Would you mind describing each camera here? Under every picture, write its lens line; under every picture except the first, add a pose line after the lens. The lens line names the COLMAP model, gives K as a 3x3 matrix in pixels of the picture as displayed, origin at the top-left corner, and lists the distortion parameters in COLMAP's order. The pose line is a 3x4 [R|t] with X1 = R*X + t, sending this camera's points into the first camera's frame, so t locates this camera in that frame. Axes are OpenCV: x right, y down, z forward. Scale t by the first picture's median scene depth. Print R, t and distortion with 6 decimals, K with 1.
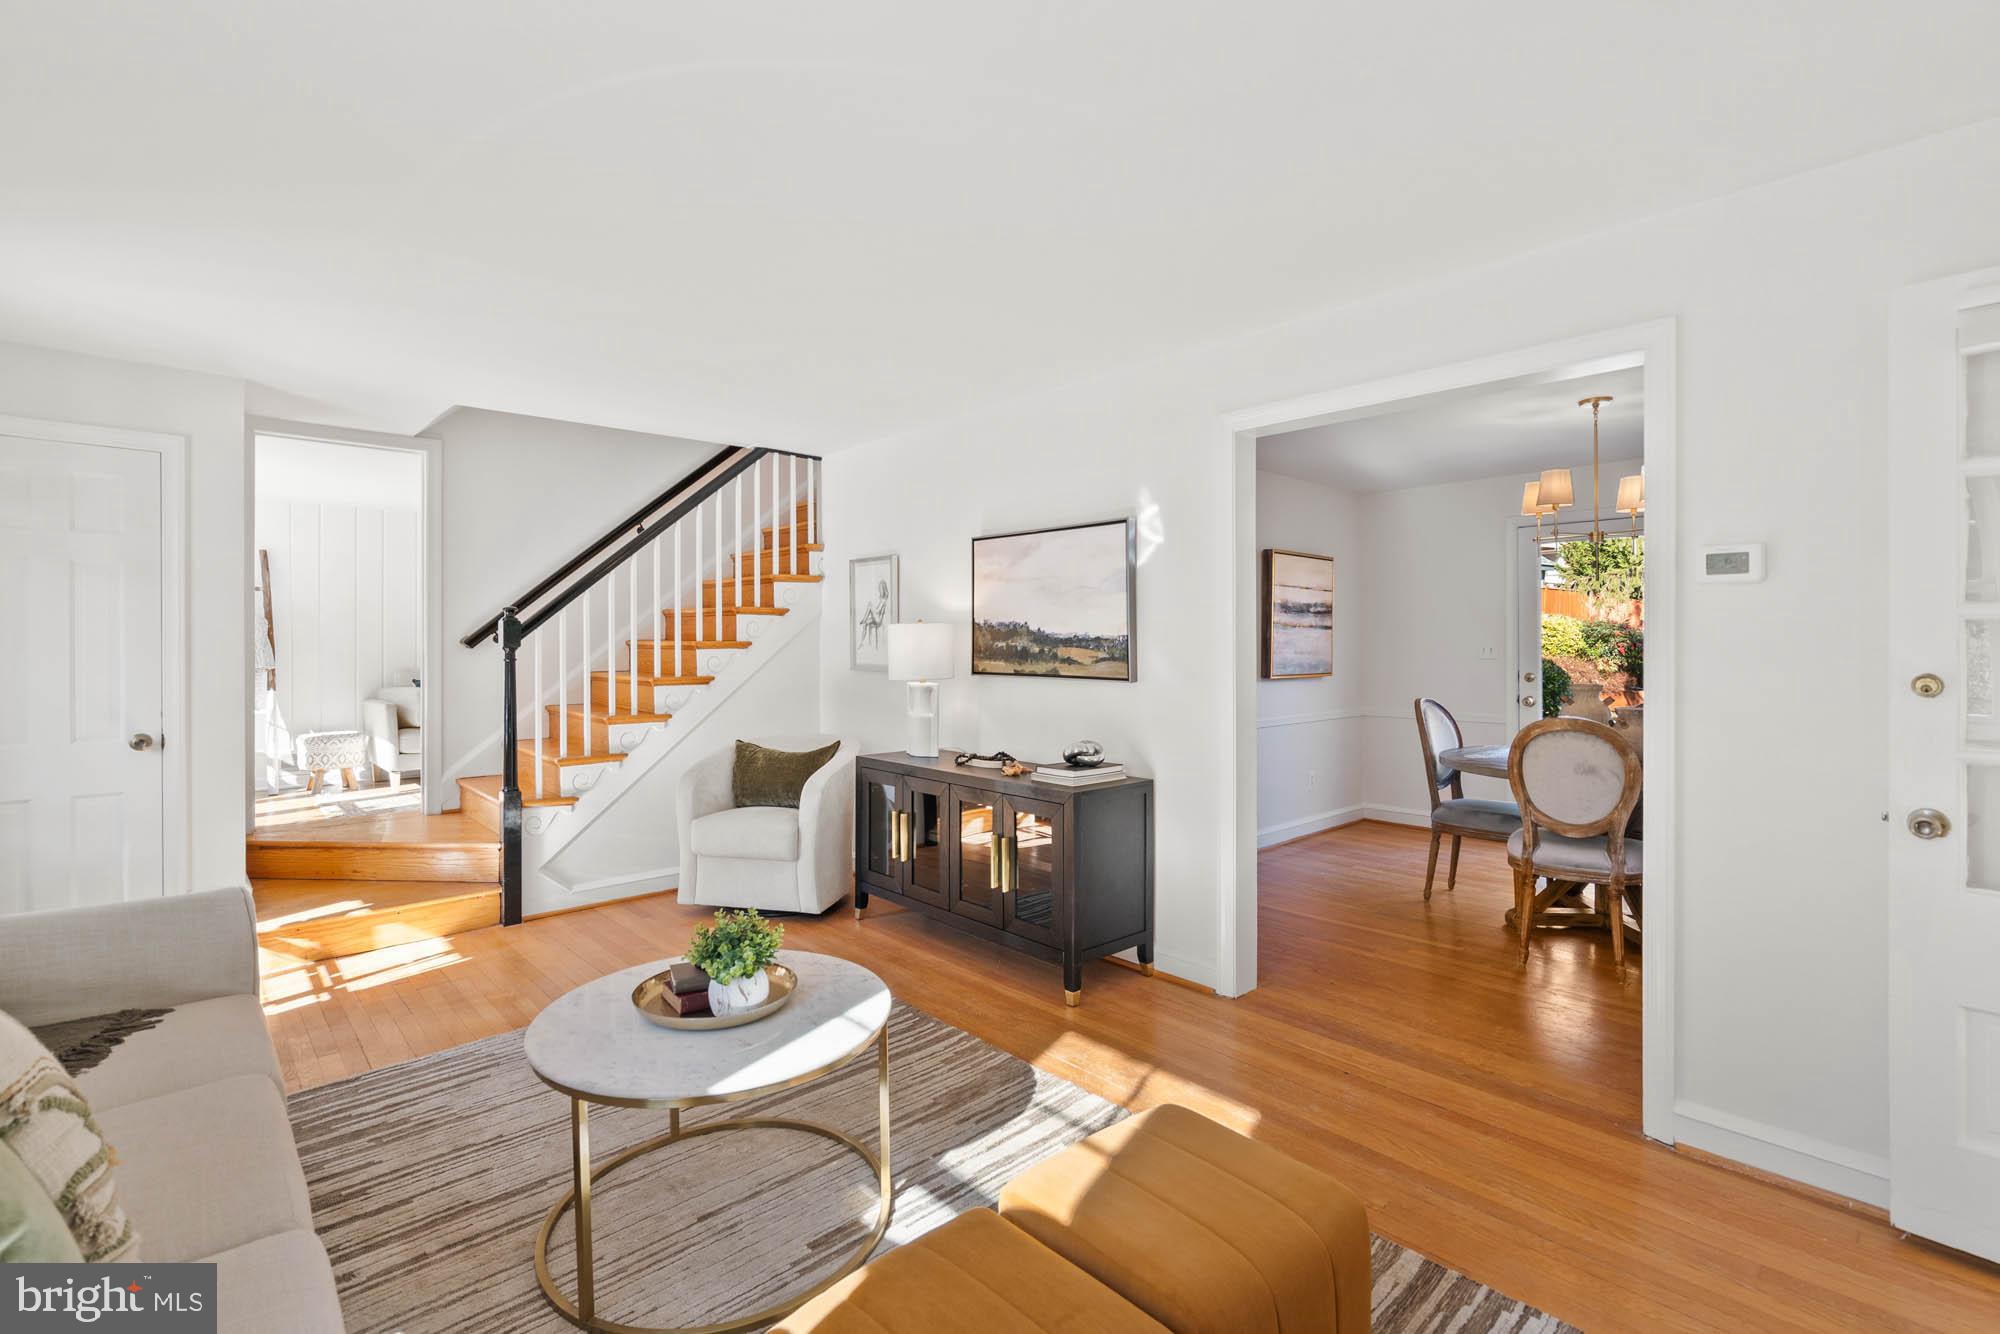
lens RADIAL K [[918.2, 0, 993.6], [0, 918.2, 645.8], [0, 0, 1]] dist [-0.001944, 0.003959]
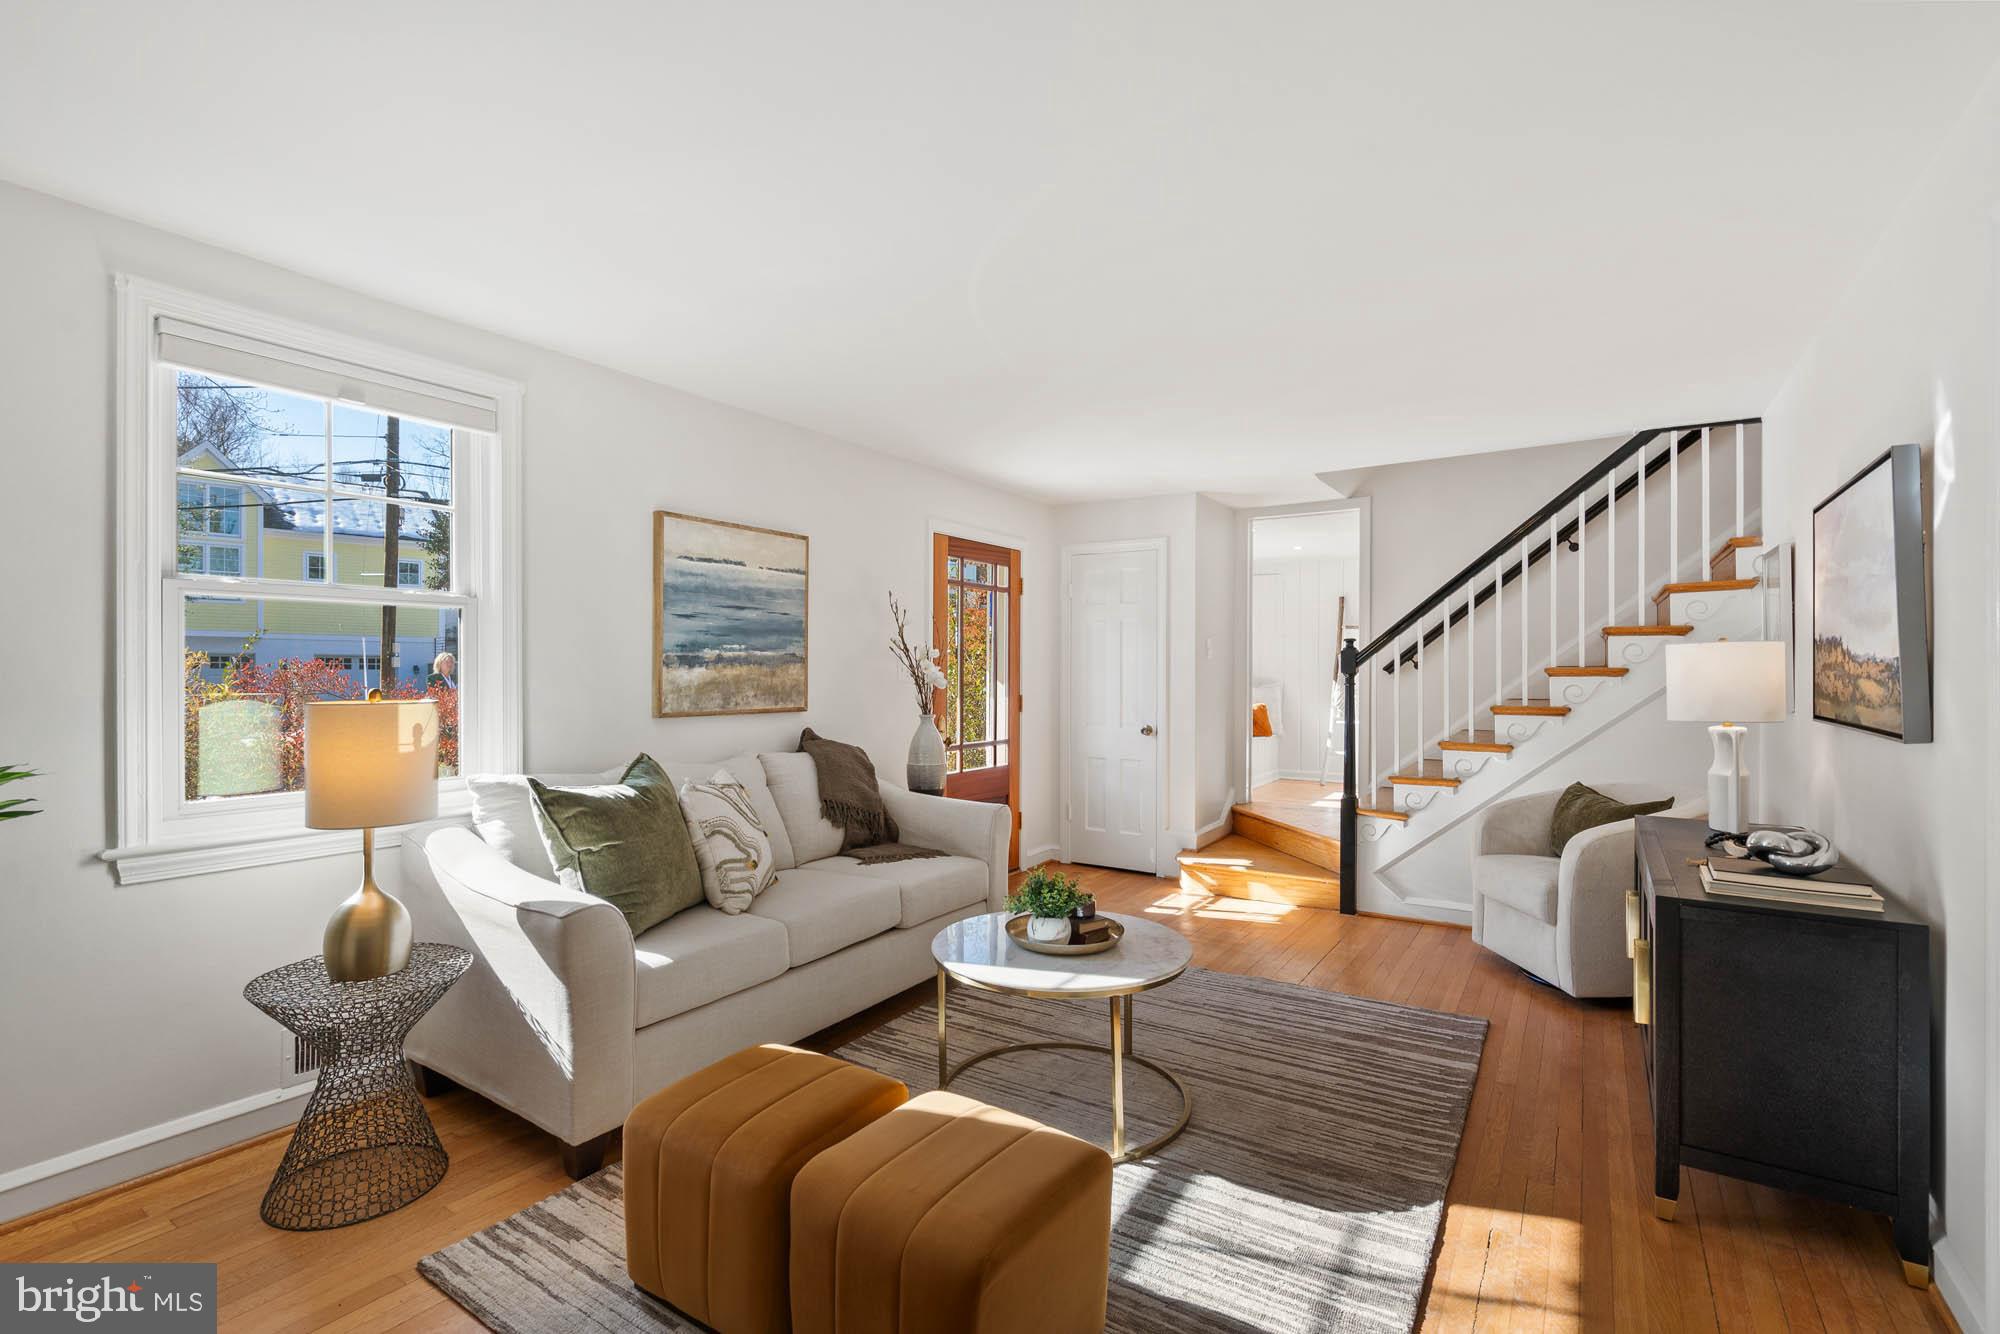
lens RADIAL K [[907.8, 0, 984.0], [0, 907.8, 670.4], [0, 0, 1]] dist [-0.000962, 0.000436]
pose [[0.236409, 0.002212, -0.971651, 0.502379], [-0.004700, 0.999988, 0.001133, -0.001046], [0.971642, 0.004299, 0.236417, 0.304226]]
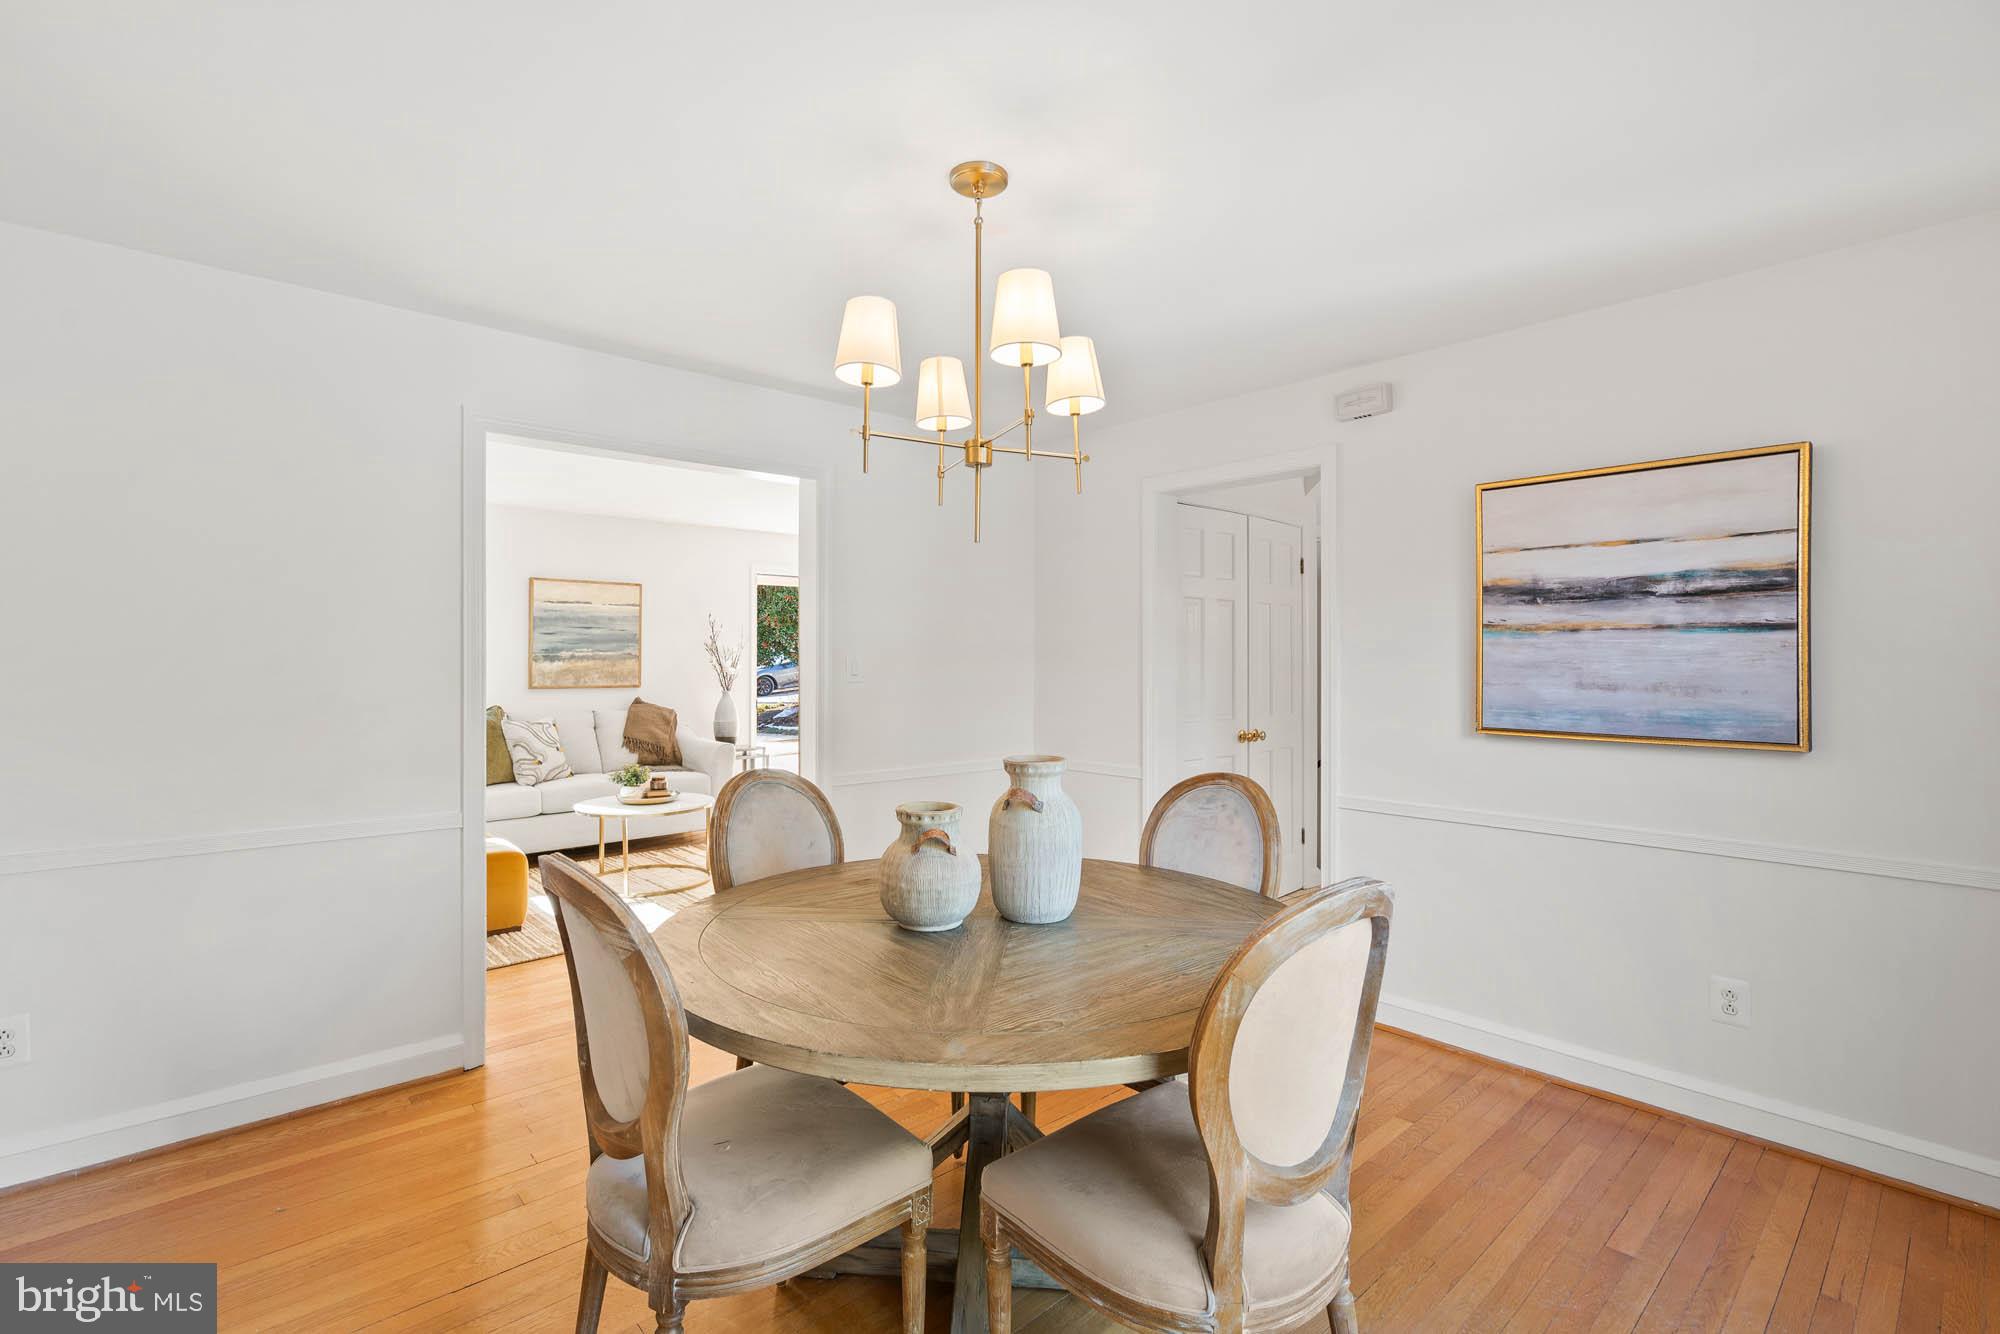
lens RADIAL K [[902.9, 0, 986.3], [0, 902.9, 660.7], [0, 0, 1]] dist [0.000050, 0.000598]
pose [[-0.014119, 0.001355, -0.999899, 1.196415], [-0.002465, 0.999996, 0.001390, -0.007801], [0.999897, 0.002485, -0.014115, 1.059086]]
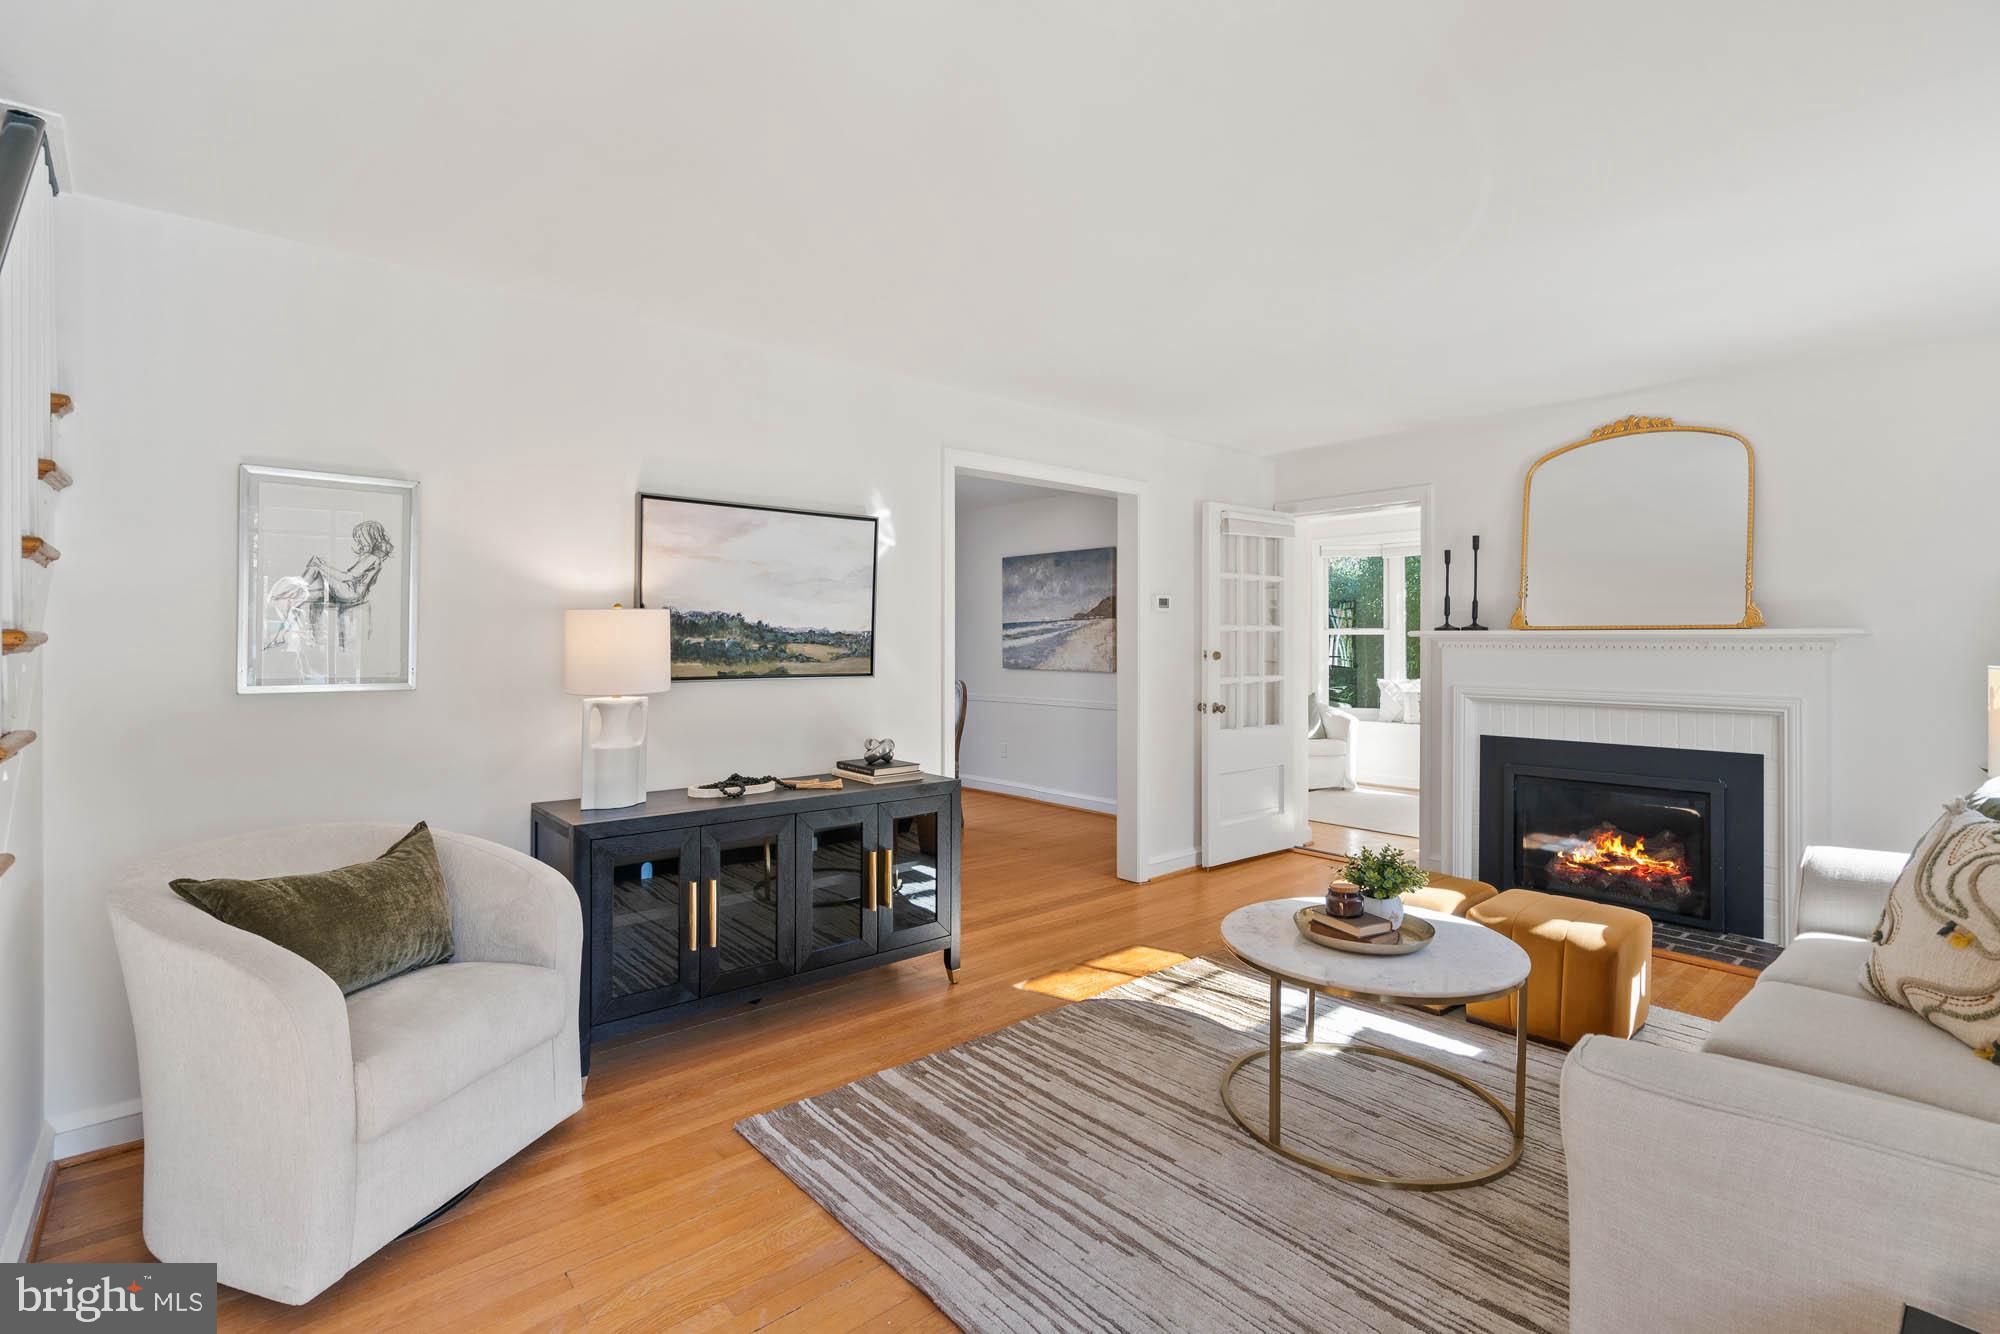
lens RADIAL K [[910.9, 0, 998.3], [0, 910.9, 644.5], [0, 0, 1]] dist [0.000658, 0.001568]
pose [[0.030053, -0.002438, 0.999545, -0.794824], [0.003968, 0.999989, 0.002320, 0.001444], [-0.999540, 0.003897, 0.030063, 0.761028]]
